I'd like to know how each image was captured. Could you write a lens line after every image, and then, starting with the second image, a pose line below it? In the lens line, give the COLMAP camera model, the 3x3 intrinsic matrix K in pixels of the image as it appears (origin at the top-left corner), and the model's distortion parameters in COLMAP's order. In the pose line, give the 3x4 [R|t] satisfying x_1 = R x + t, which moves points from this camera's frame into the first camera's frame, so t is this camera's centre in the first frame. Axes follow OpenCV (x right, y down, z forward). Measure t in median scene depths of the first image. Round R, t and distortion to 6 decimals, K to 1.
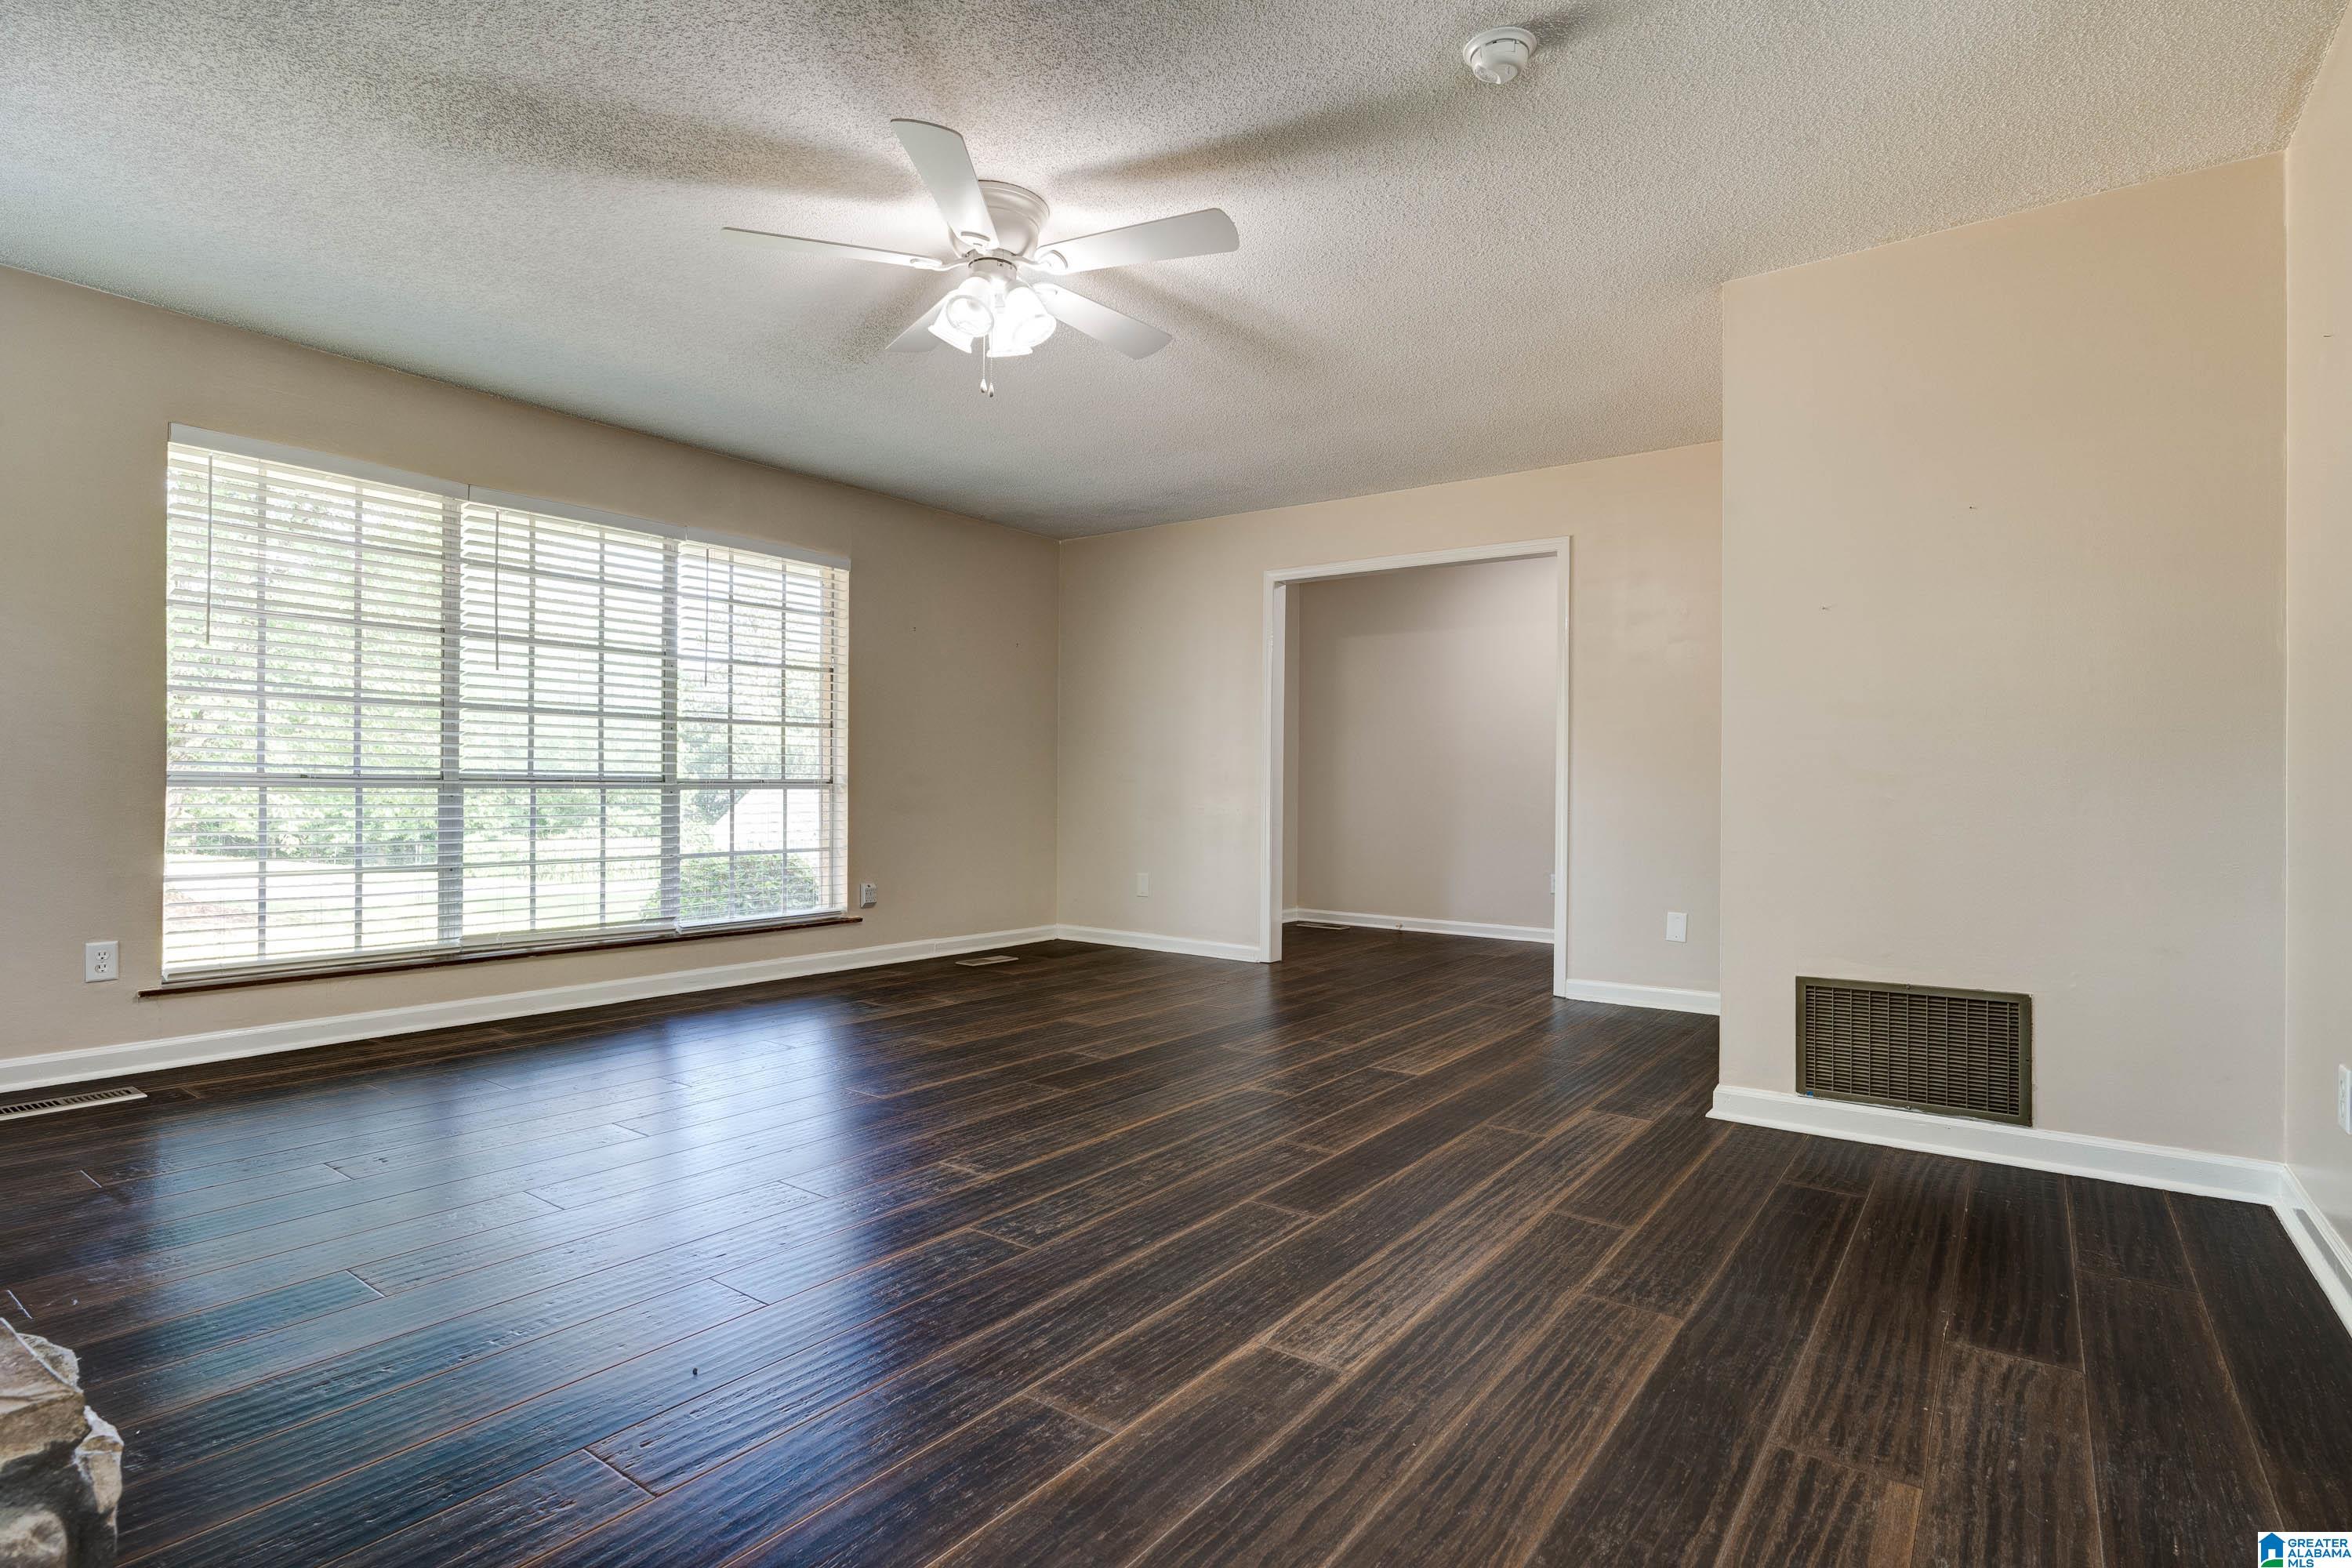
lens RADIAL K [[1200.0, 0, 1137.1], [0, 1200.0, 789.6], [0, 0, 1]] dist [-0.006985, 0.001318]
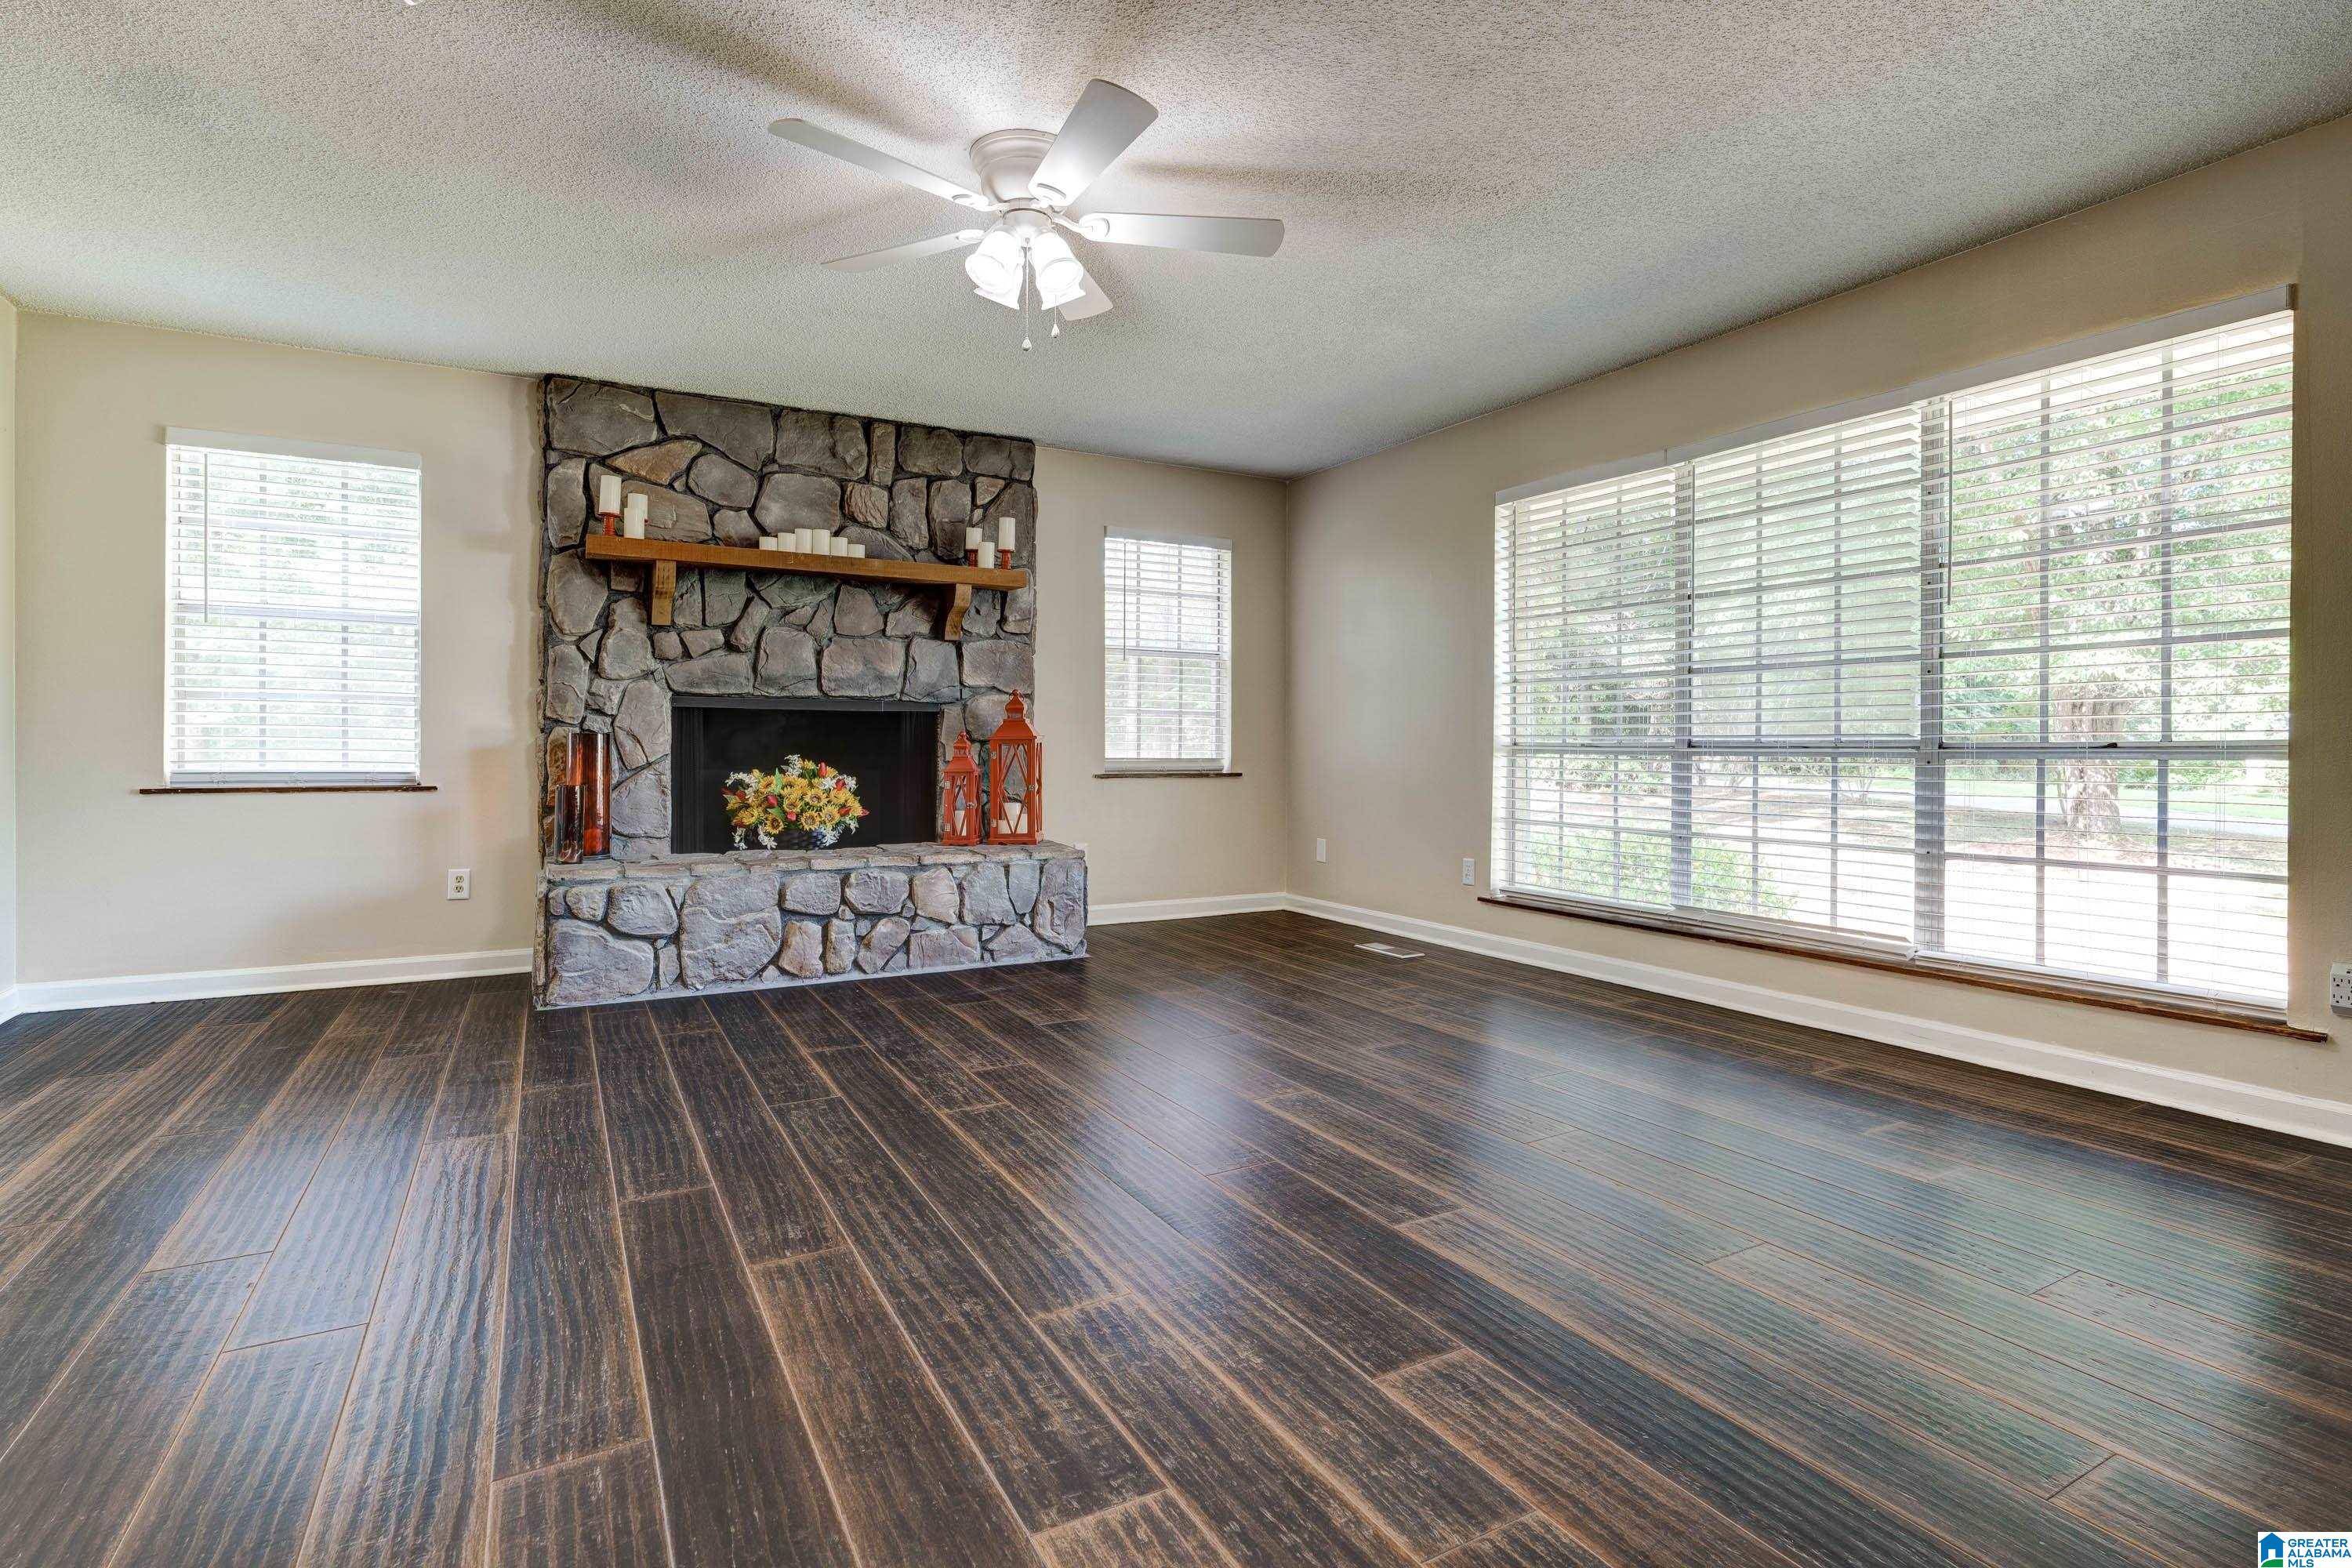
lens RADIAL K [[1122.8, 0, 1170.2], [0, 1122.8, 745.4], [0, 0, 1]] dist [-0.006565, 0.004157]
pose [[-0.398820, -0.010655, -0.916967, 0.698295], [-0.006387, 0.999941, -0.008841, 0.003067], [0.917007, 0.002331, -0.398864, 1.543852]]
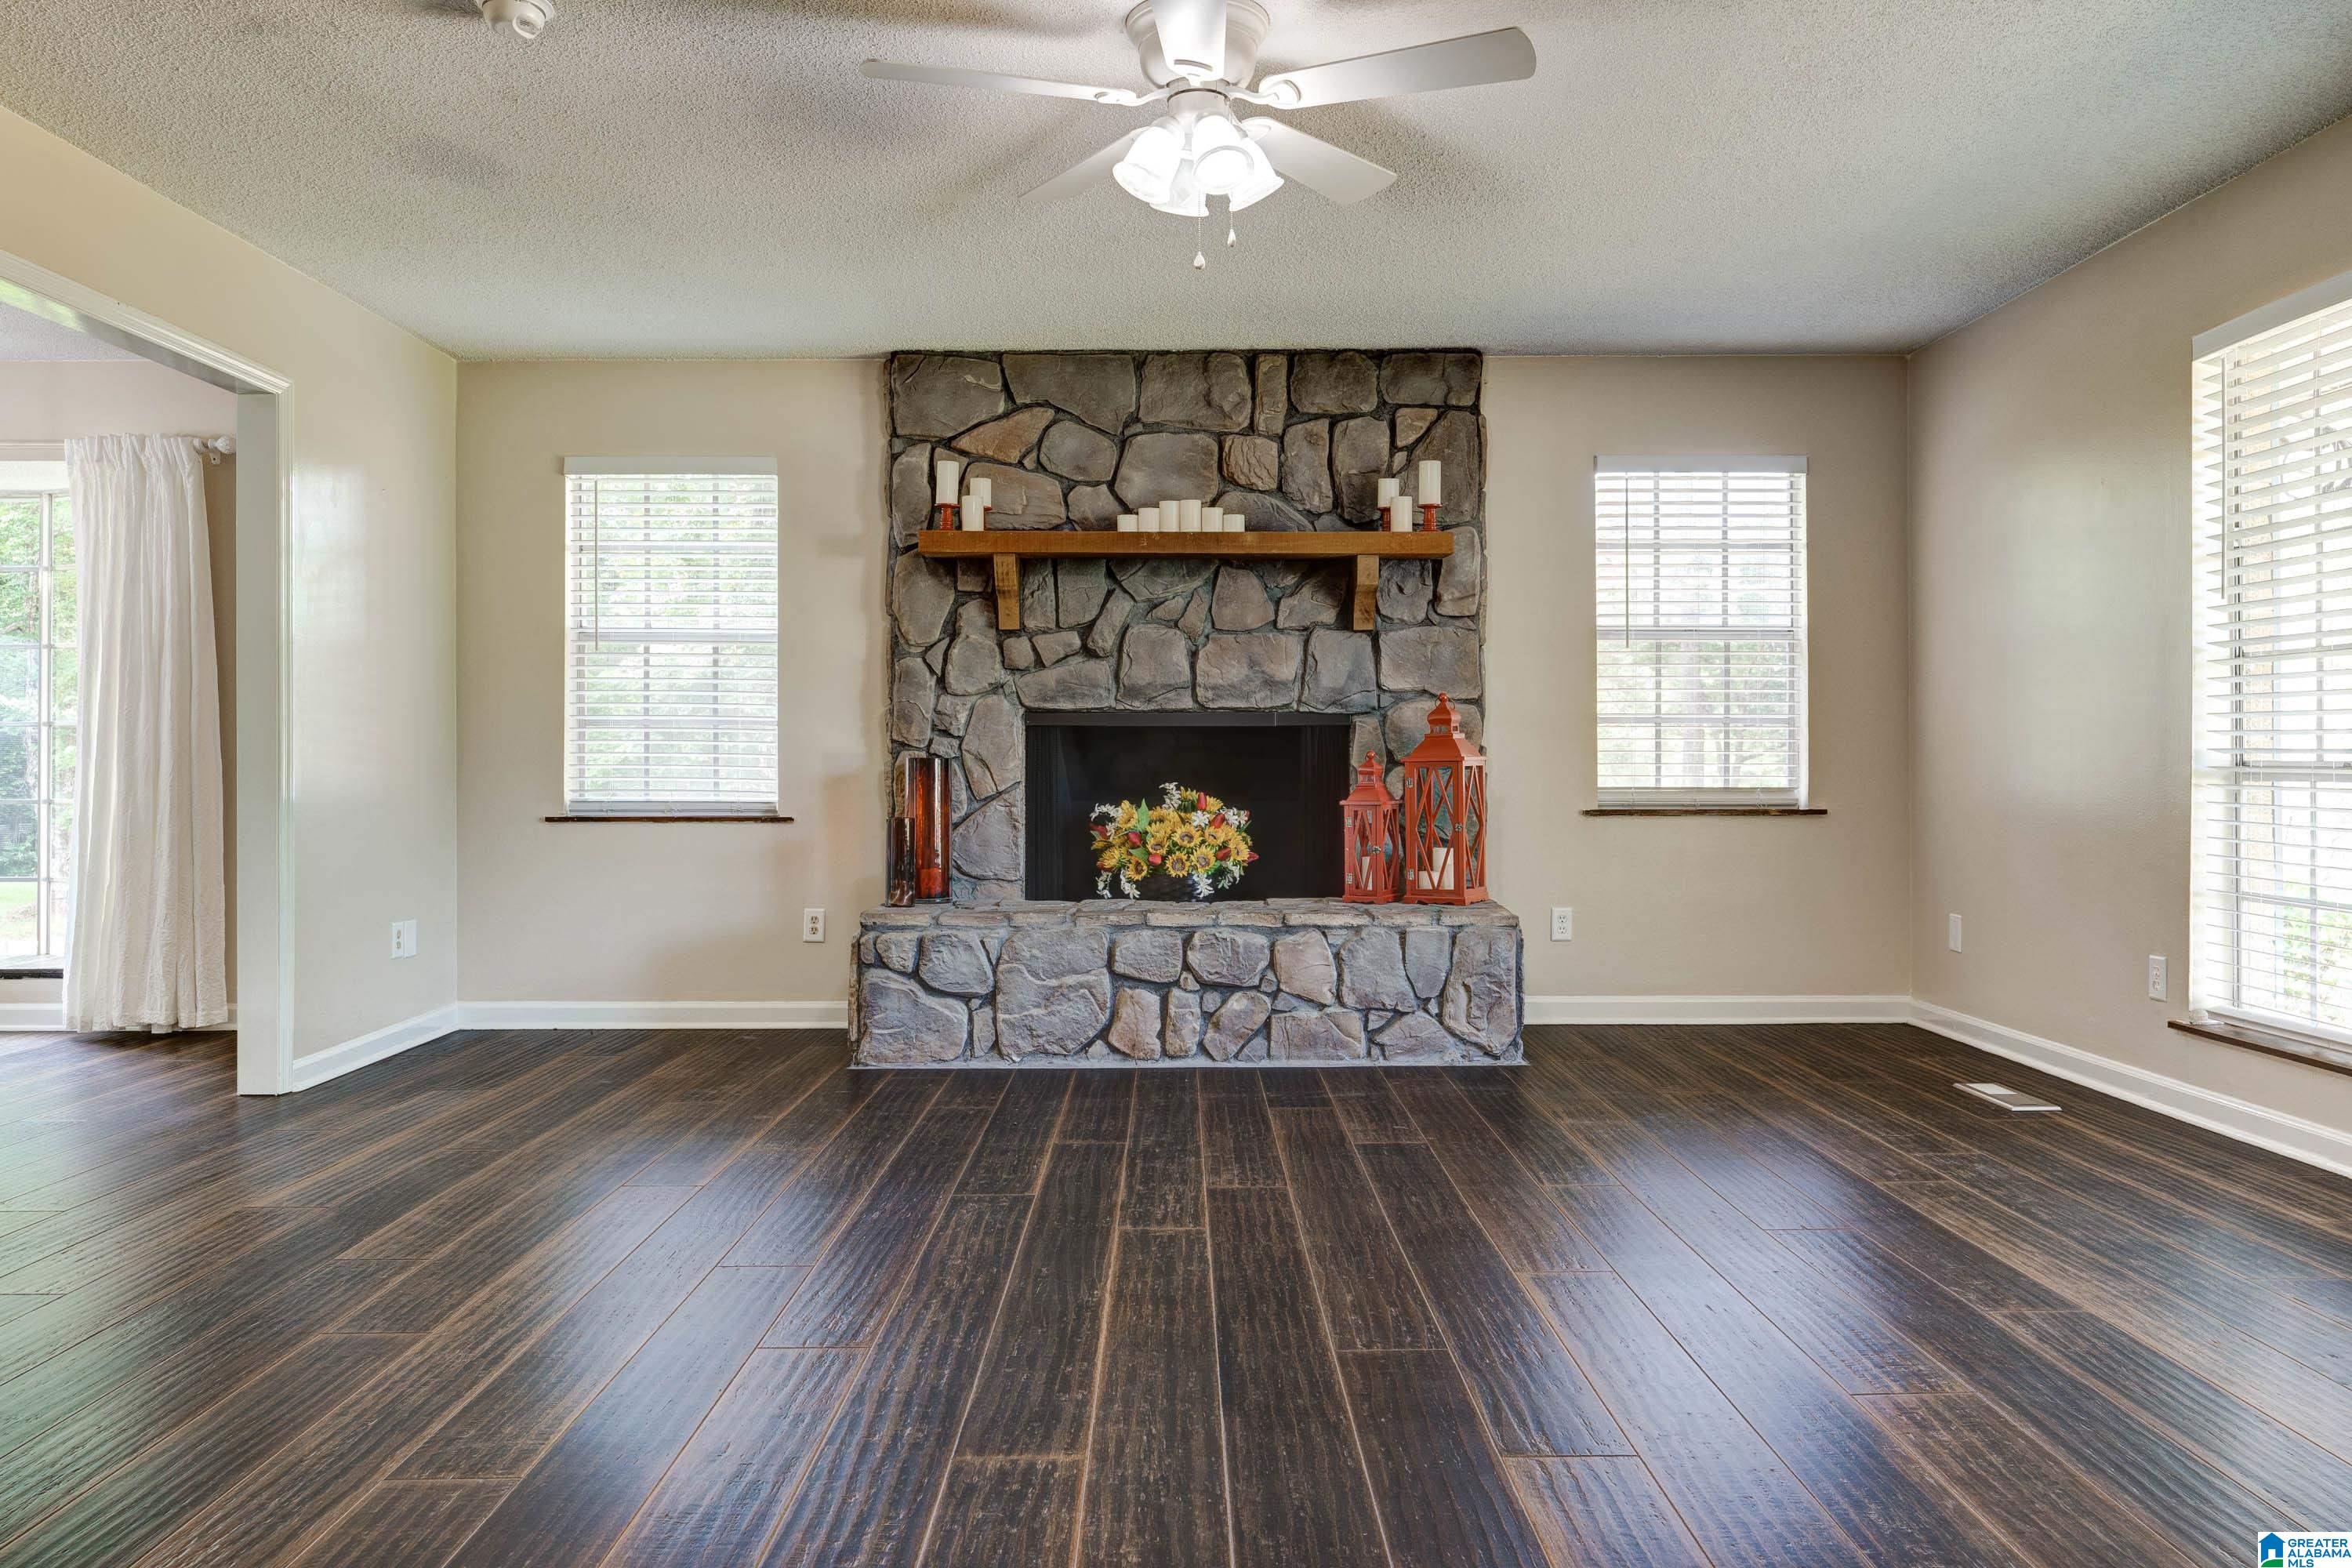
lens RADIAL K [[1570.8, 0, 1180.0], [0, 1570.8, 761.4], [0, 0, 1]] dist [0.001108, 0.008493]
pose [[-0.786076, -0.009773, -0.618052, 0.529766], [-0.004829, 0.999942, -0.009669, -0.001693], [0.618111, -0.004615, -0.786078, 1.865612]]
